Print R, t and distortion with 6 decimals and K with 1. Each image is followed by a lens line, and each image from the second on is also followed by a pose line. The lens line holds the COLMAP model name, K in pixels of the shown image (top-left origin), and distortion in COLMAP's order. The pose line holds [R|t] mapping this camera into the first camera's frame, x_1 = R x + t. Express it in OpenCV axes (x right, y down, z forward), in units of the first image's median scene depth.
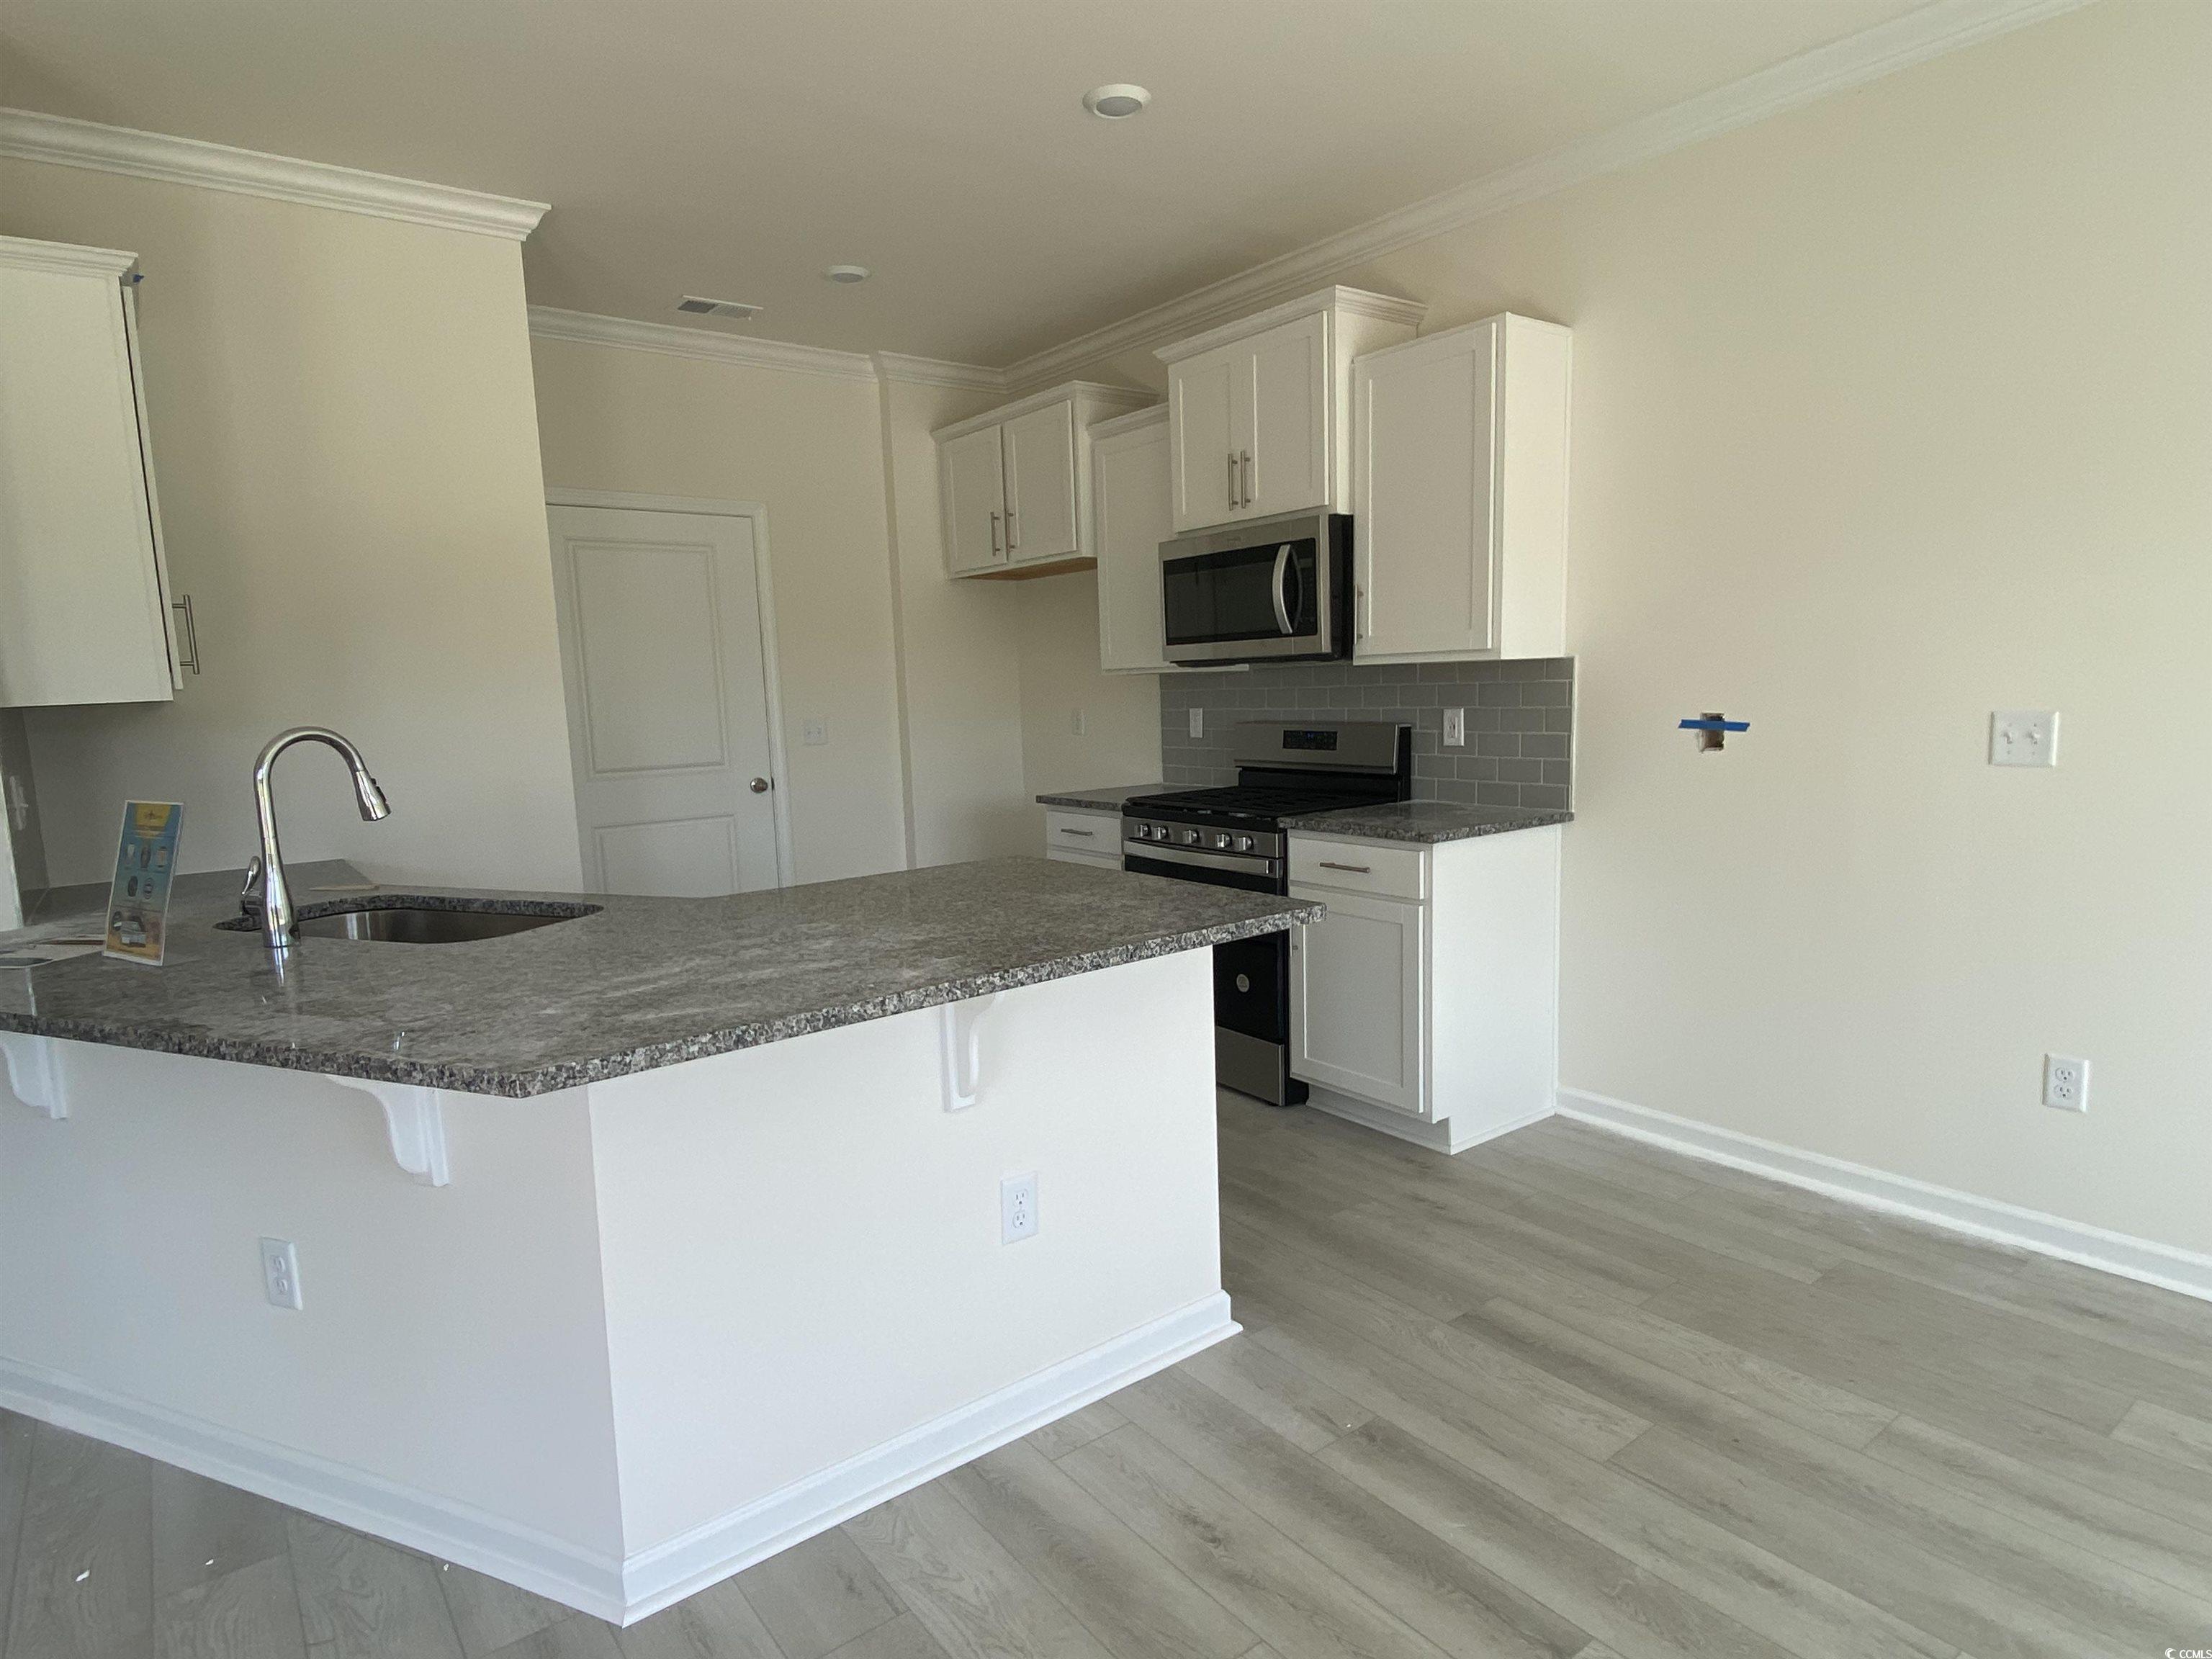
lens RADIAL K [[1177.4, 0, 1110.2], [0, 1177.4, 839.5], [0, 0, 1]] dist [0.035063, -0.001075]
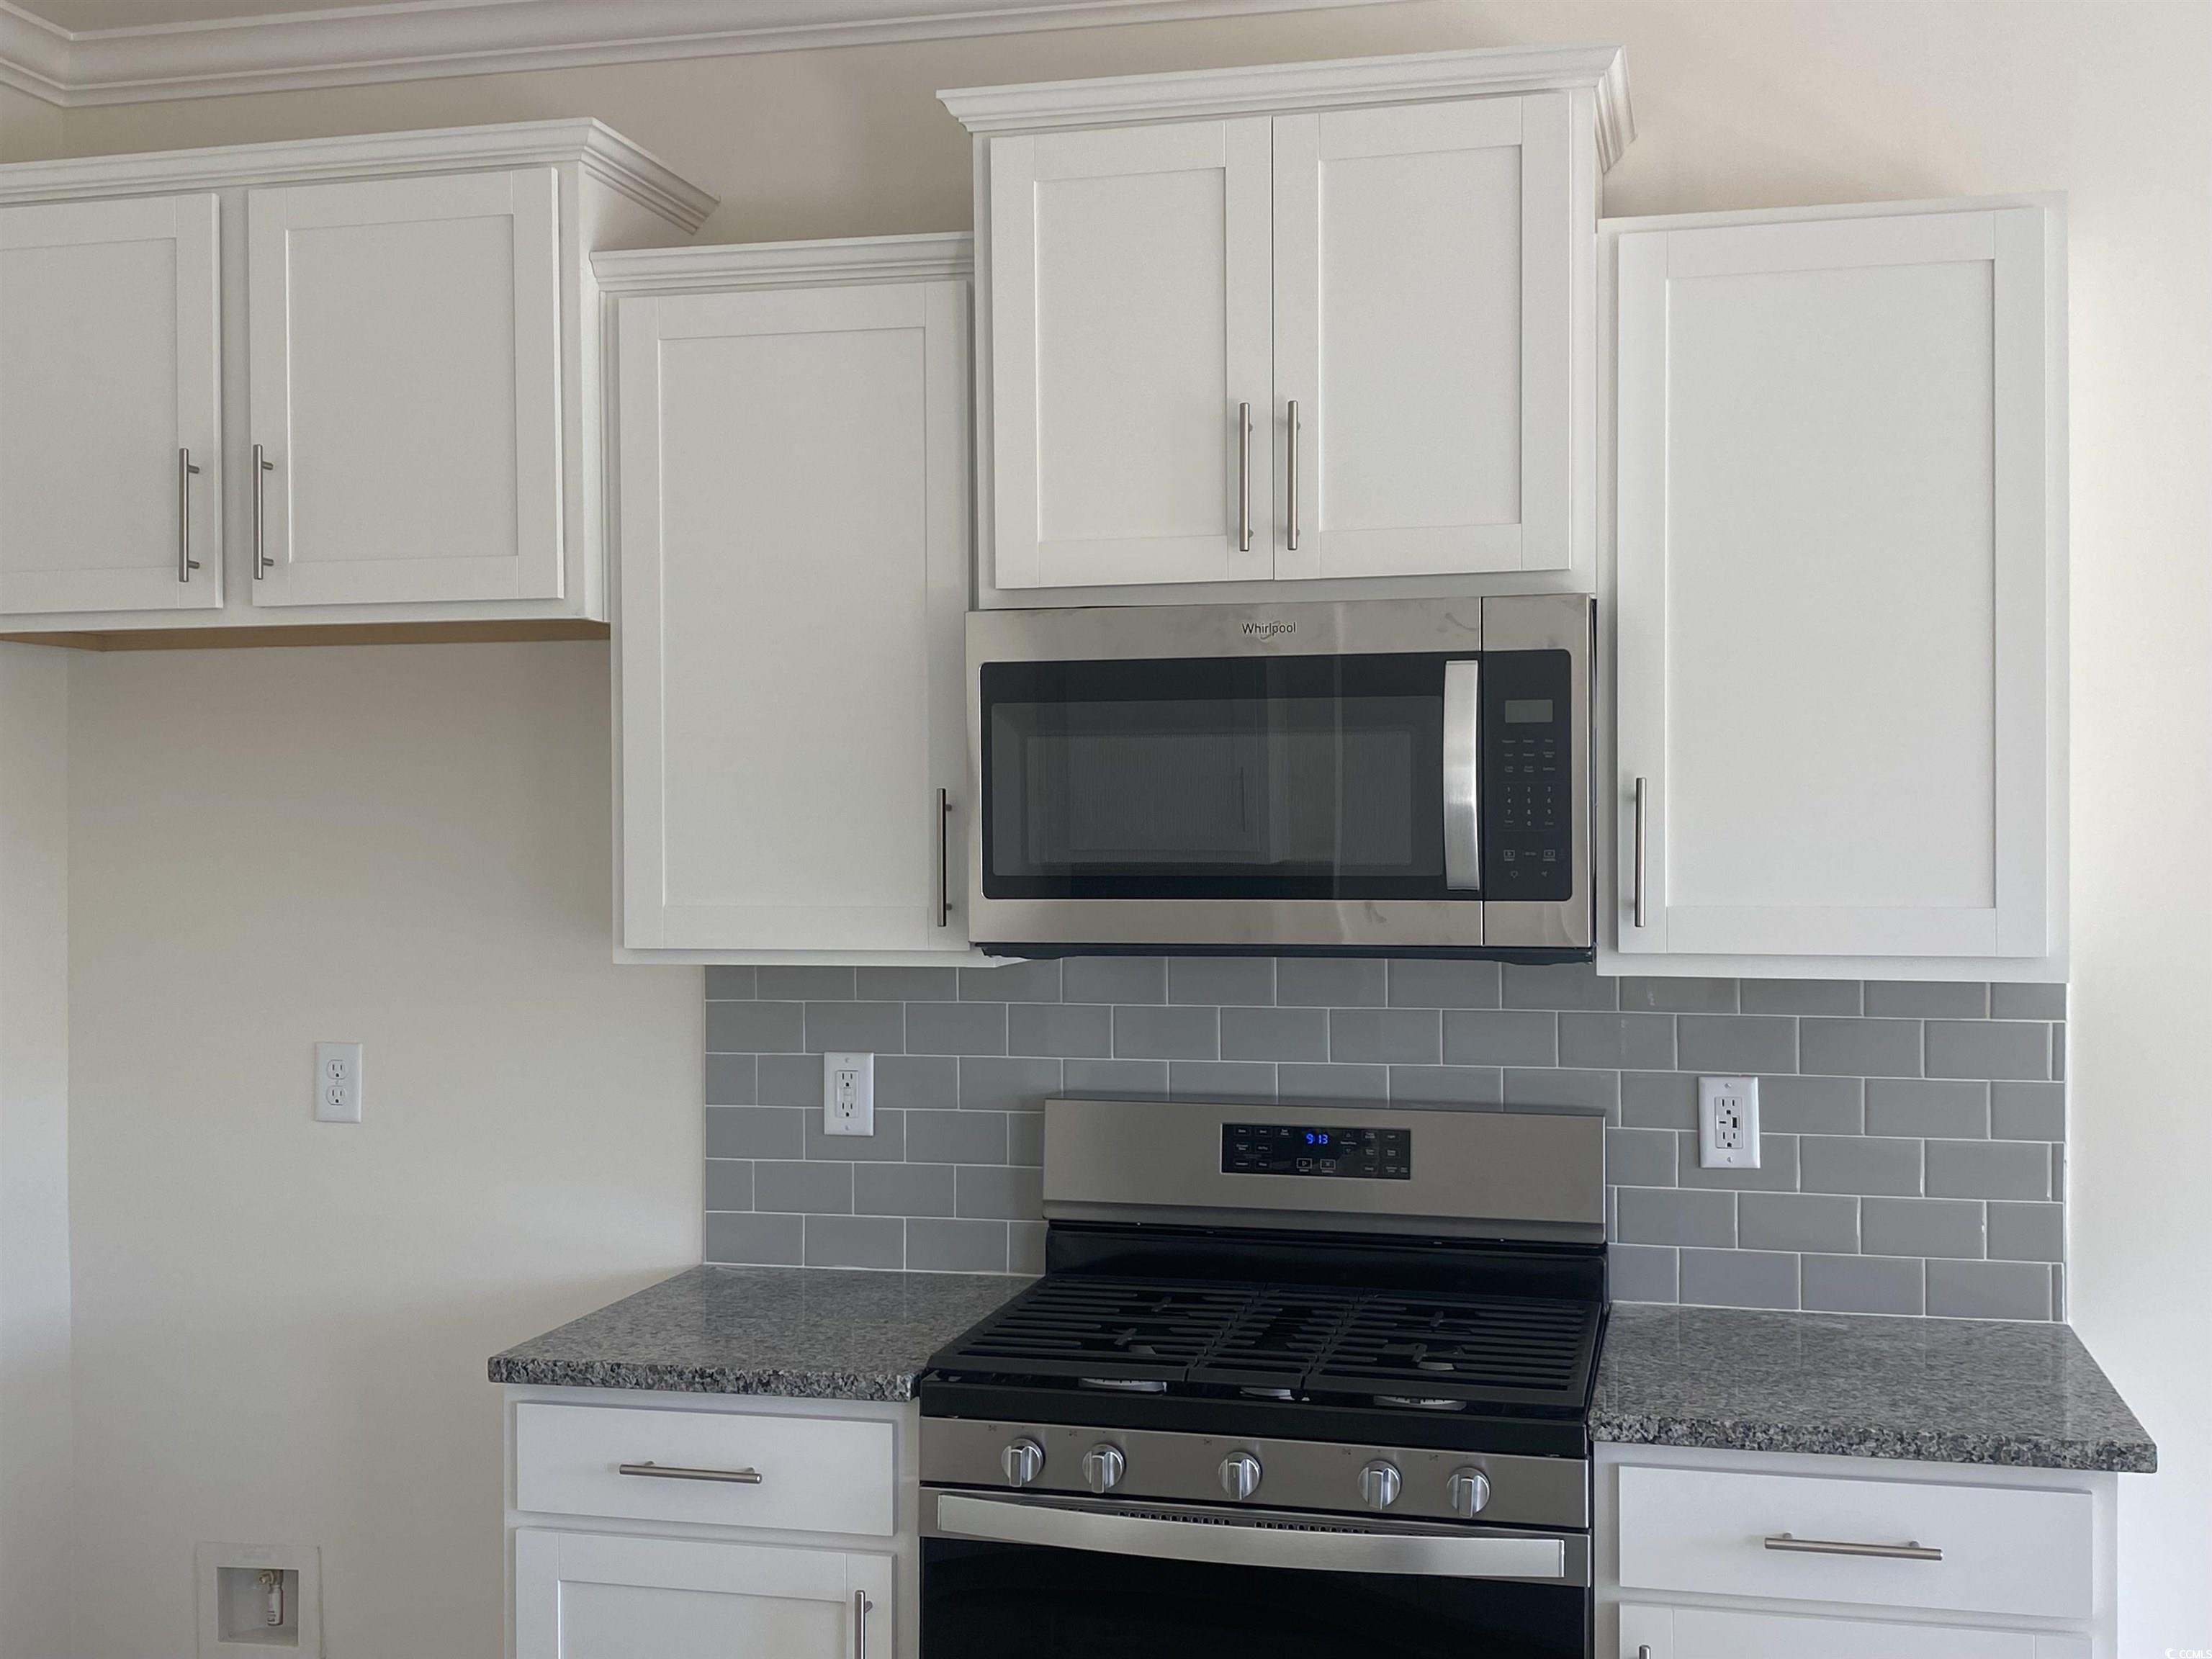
lens RADIAL K [[2406.9, 0, 1106.0], [0, 2406.9, 829.5], [0, 0, 1]] dist [0.226221, -0.589138]
pose [[0.791218, 0.034556, 0.610557, -0.374567], [0.058057, 0.989648, -0.131248, -0.090312], [-0.608772, 0.139293, 0.781021, 0.423544]]
